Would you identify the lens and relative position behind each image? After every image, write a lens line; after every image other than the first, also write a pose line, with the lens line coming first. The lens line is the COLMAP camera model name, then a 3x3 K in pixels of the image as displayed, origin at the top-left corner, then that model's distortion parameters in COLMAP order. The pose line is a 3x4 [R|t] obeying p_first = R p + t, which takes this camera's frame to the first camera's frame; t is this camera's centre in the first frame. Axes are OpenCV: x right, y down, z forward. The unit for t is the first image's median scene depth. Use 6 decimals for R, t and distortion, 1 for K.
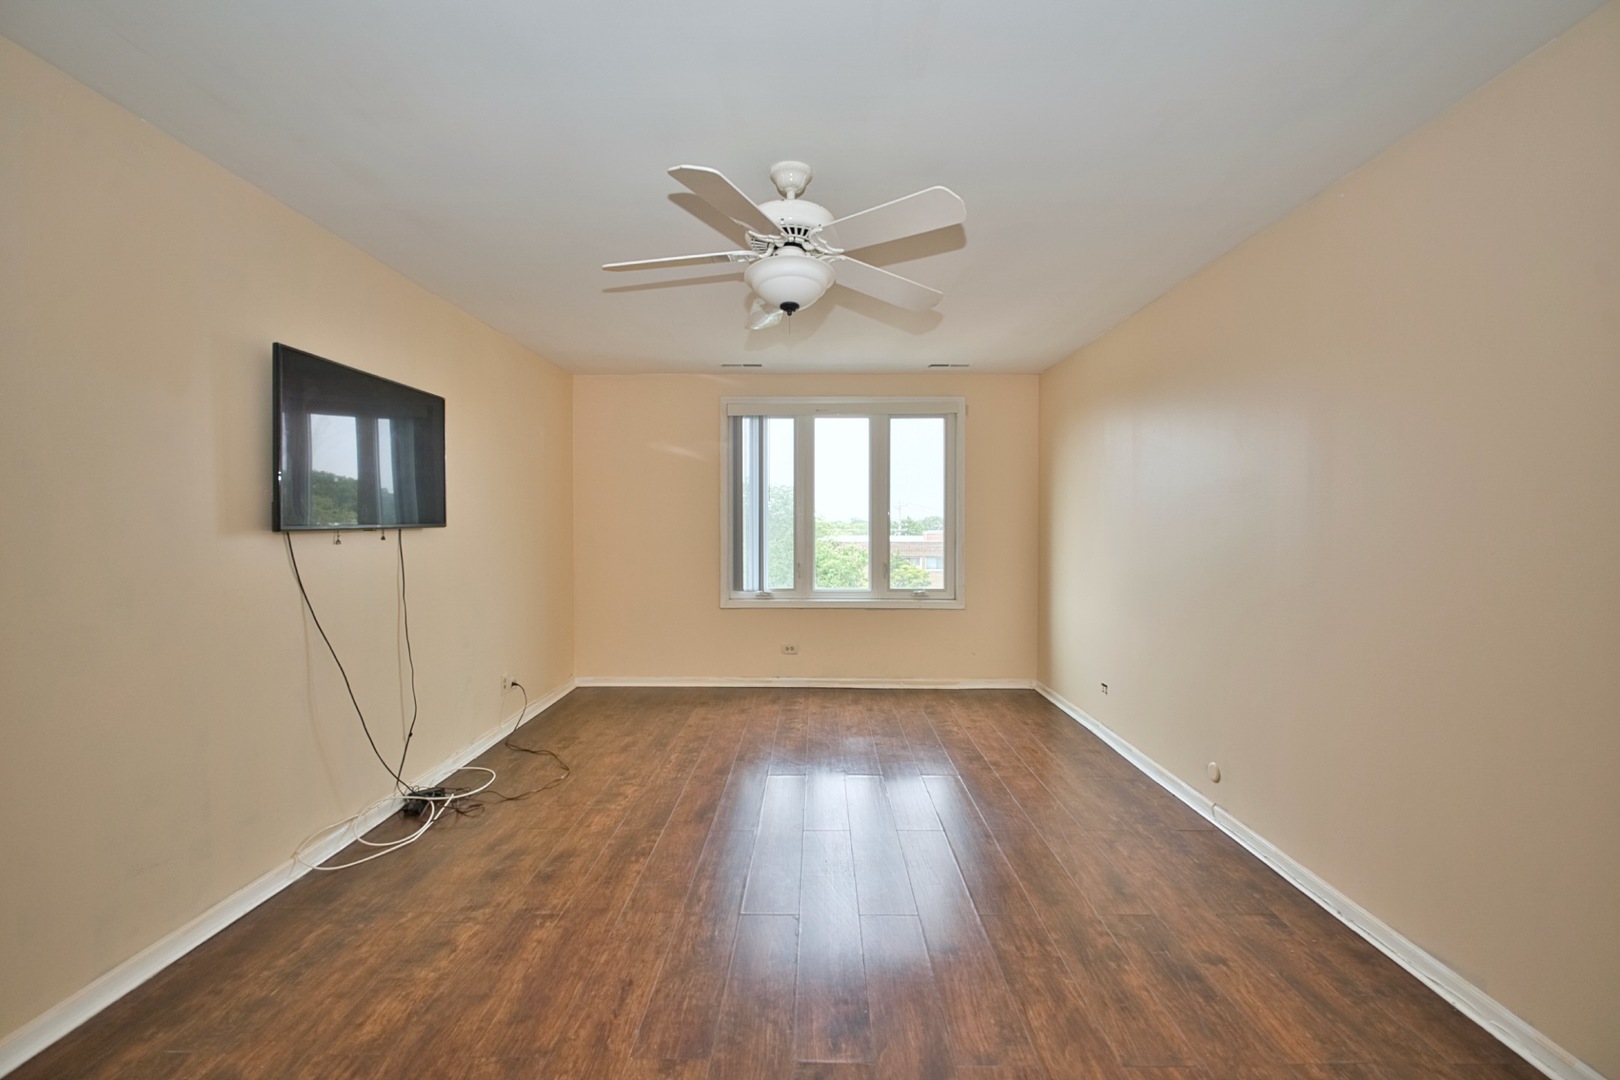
lens RADIAL K [[705.3, 0, 809.1], [0, 705.3, 537.2], [0, 0, 1]] dist [-0.022225, 0.006532]
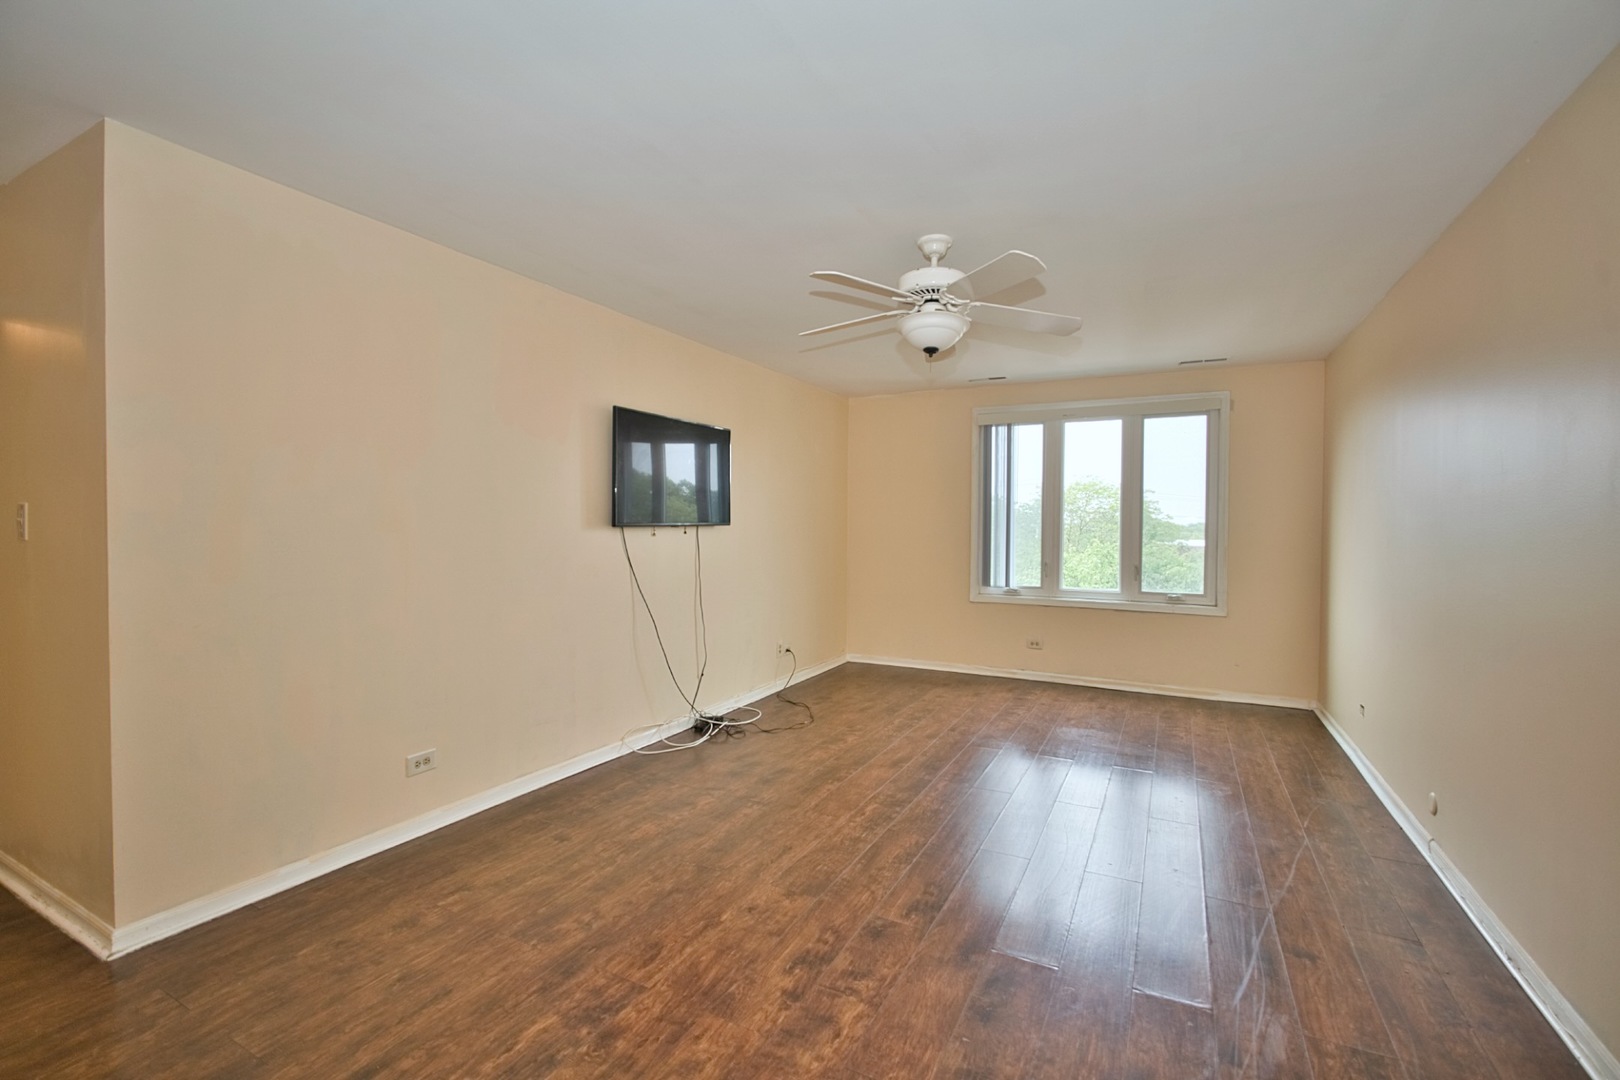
lens RADIAL K [[705.3, 0, 809.1], [0, 705.3, 537.2], [0, 0, 1]] dist [-0.022225, 0.006532]
pose [[0.891233, 0.014116, -0.453325, 0.227475], [-0.014948, 0.999887, 0.001747, 0.004007], [0.453298, 0.005219, 0.891344, -0.136935]]
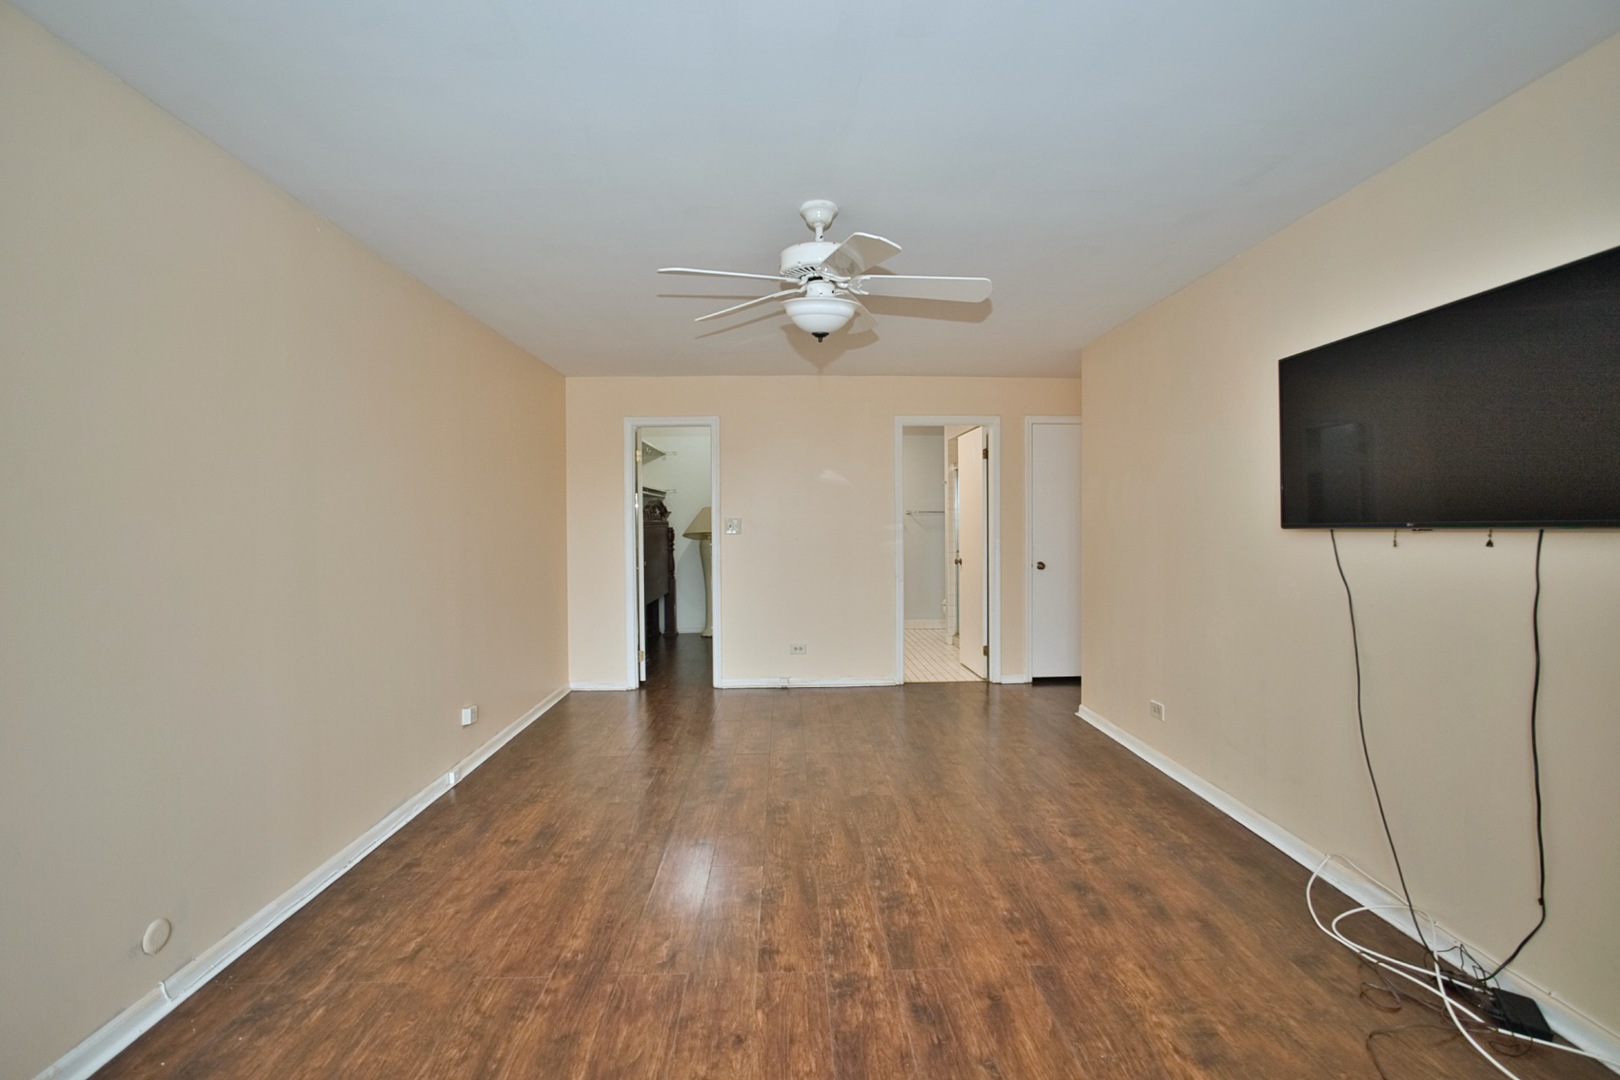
lens RADIAL K [[705.3, 0, 809.1], [0, 705.3, 537.2], [0, 0, 1]] dist [-0.022225, 0.006532]
pose [[-0.998833, 0.008026, -0.047626, 0.030094], [0.006192, 0.999238, 0.038535, -0.028079], [0.047899, 0.038195, -0.998122, 1.391453]]
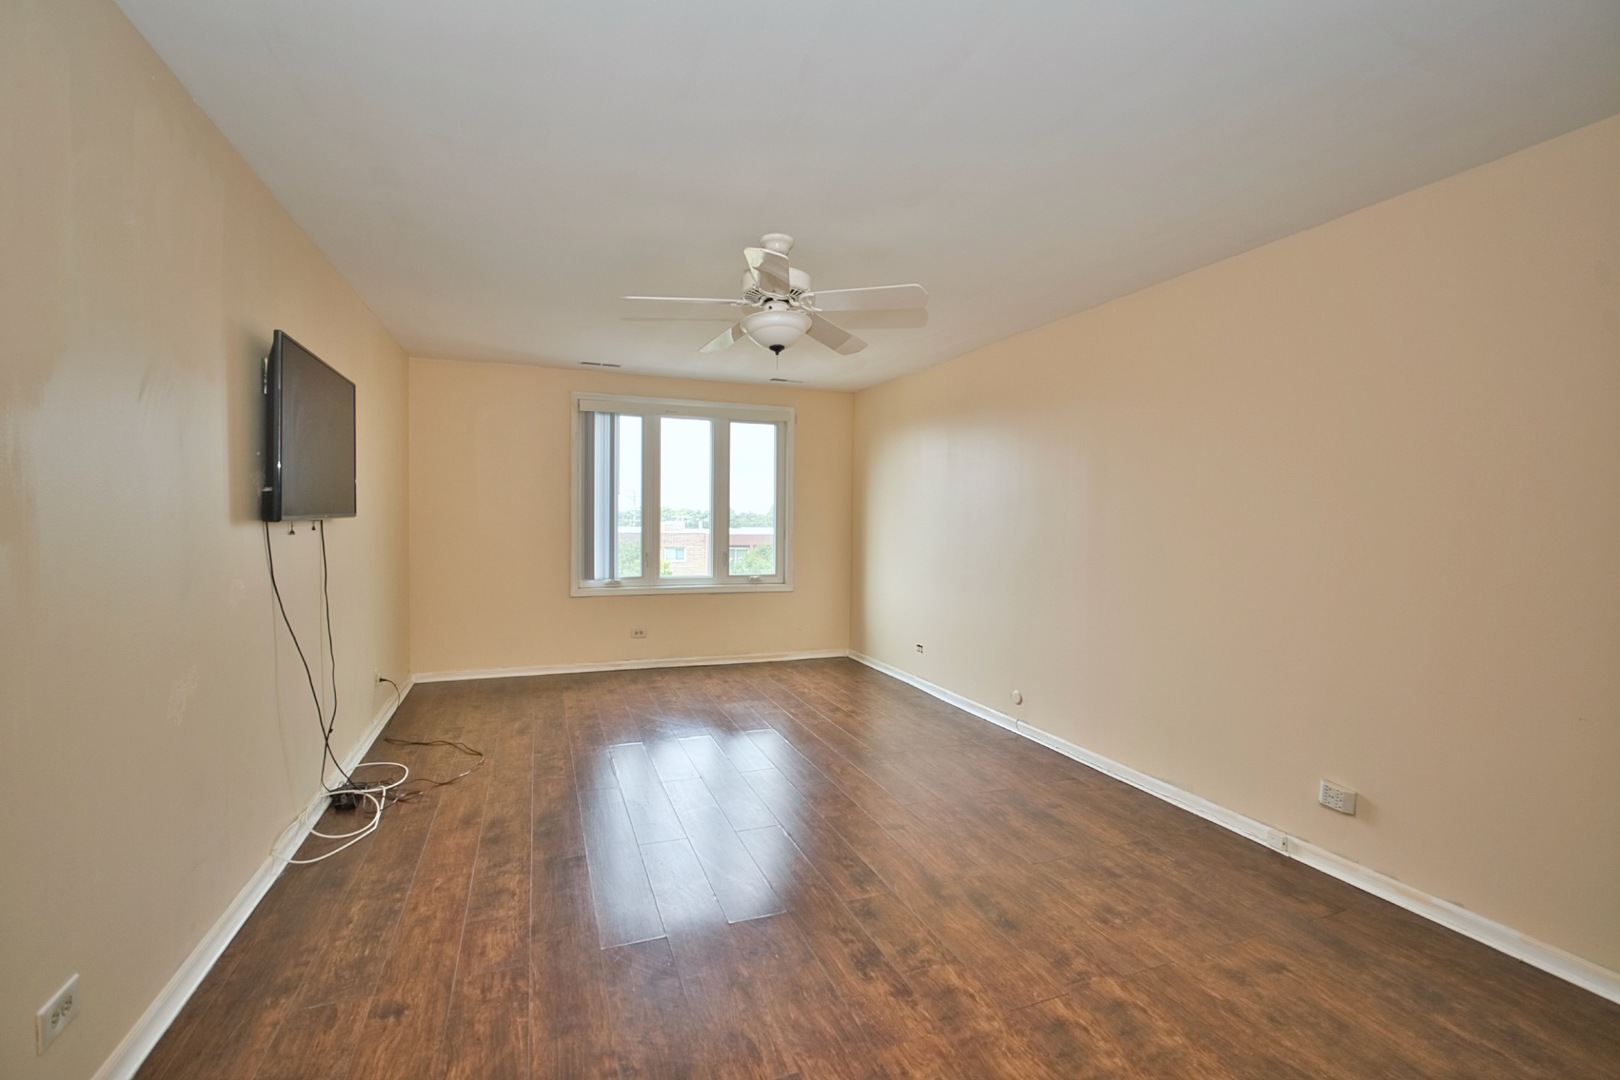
lens RADIAL K [[705.3, 0, 809.1], [0, 705.3, 537.2], [0, 0, 1]] dist [-0.022225, 0.006532]
pose [[0.927997, 0.000041, 0.372587, -0.289643], [-0.004719, 0.999921, 0.011644, -0.000853], [-0.372557, -0.012564, 0.927924, -0.132376]]
